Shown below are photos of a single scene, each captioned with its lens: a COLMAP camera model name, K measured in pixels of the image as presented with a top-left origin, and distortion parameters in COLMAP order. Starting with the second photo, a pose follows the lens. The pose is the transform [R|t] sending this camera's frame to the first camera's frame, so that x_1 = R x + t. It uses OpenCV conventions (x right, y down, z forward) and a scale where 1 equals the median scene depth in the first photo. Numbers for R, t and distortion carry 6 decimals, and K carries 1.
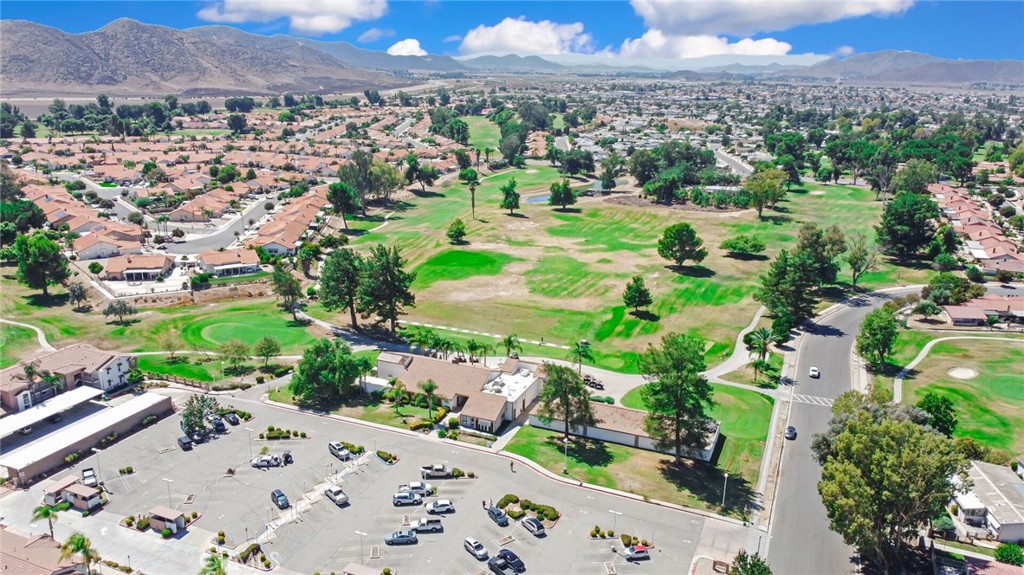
lens RADIAL K [[773.4, 0, 511.8], [0, 773.4, 287.4], [0, 0, 1]] dist [0.005254, -0.008456]
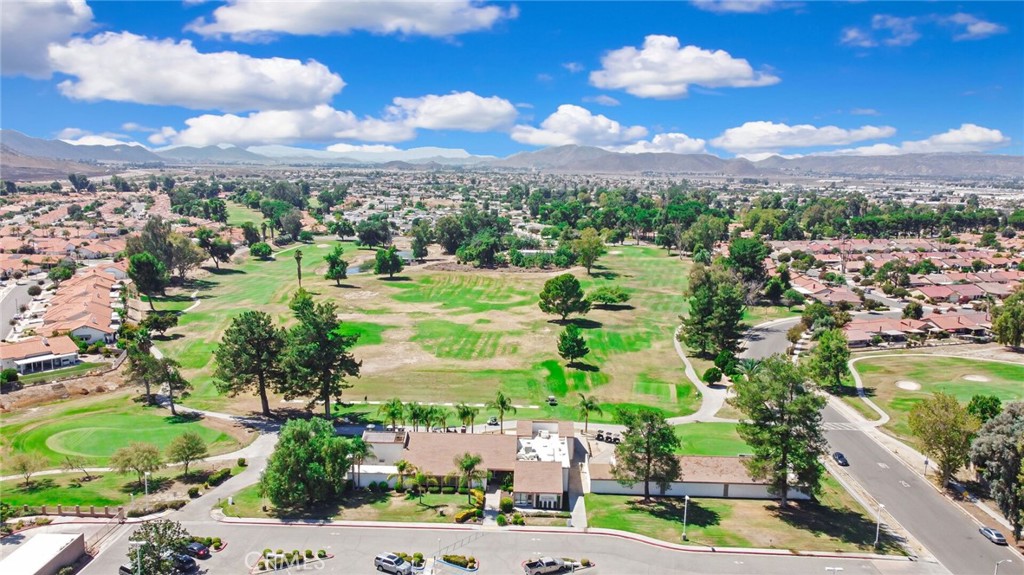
lens RADIAL K [[773.4, 0, 511.8], [0, 773.4, 287.4], [0, 0, 1]] dist [0.005254, -0.008456]
pose [[0.933102, -0.058277, 0.354857, -0.233318], [0.098336, 0.990521, -0.095907, 0.023638], [-0.345904, 0.124386, 0.929988, 0.172715]]
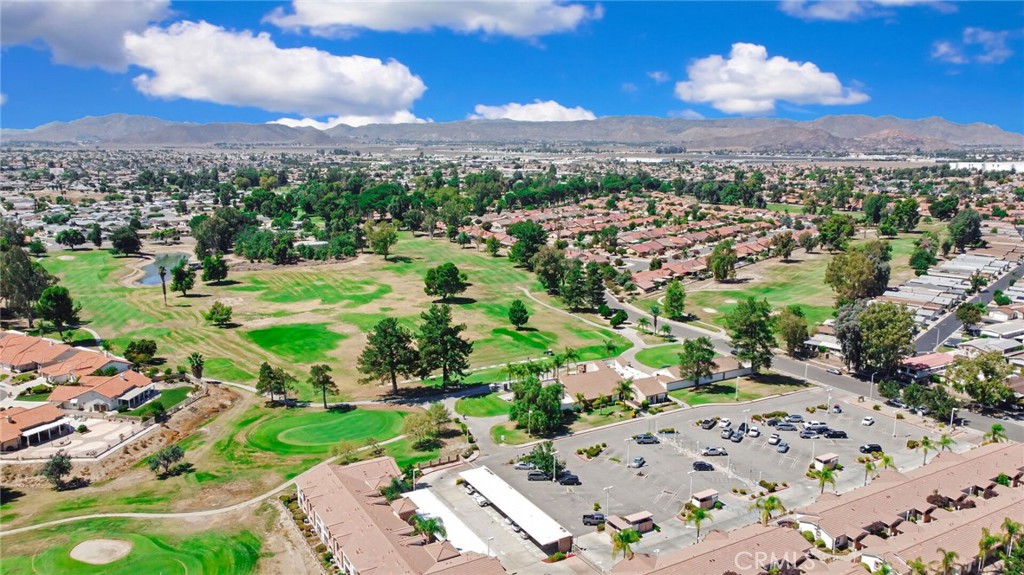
lens RADIAL K [[773.4, 0, 511.8], [0, 773.4, 287.4], [0, 0, 1]] dist [0.005254, -0.008456]
pose [[0.610089, -0.171234, 0.773608, -0.845041], [0.229713, 0.972660, 0.034135, -0.082455], [-0.758303, 0.156882, 0.632744, 0.209204]]
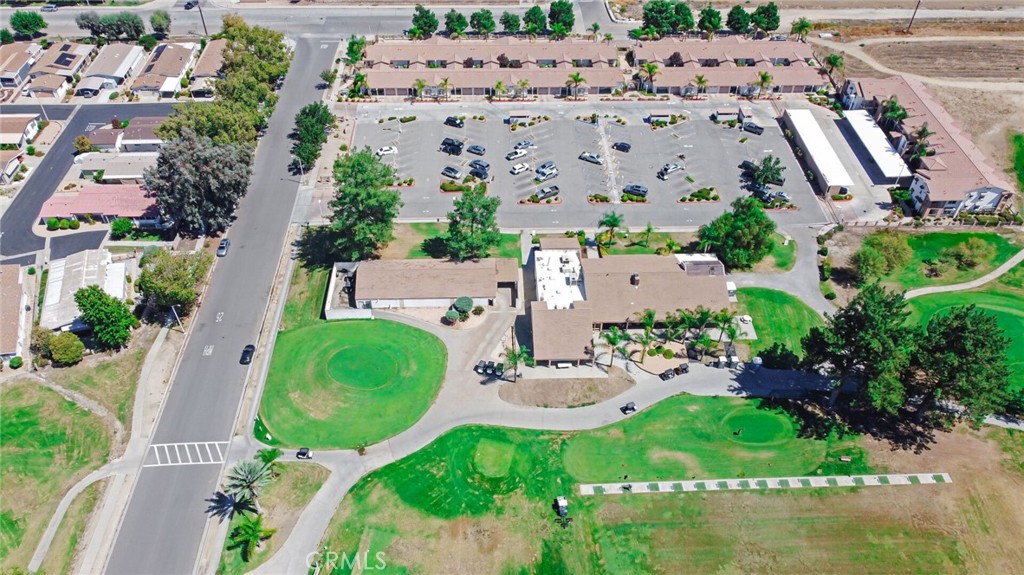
lens RADIAL K [[773.4, 0, 511.8], [0, 773.4, 287.4], [0, 0, 1]] dist [0.005254, -0.008456]
pose [[-0.909619, 0.260025, -0.324007, 0.250648], [-0.144786, 0.532594, 0.833895, -0.448519], [0.389398, 0.805438, -0.446809, 1.029998]]
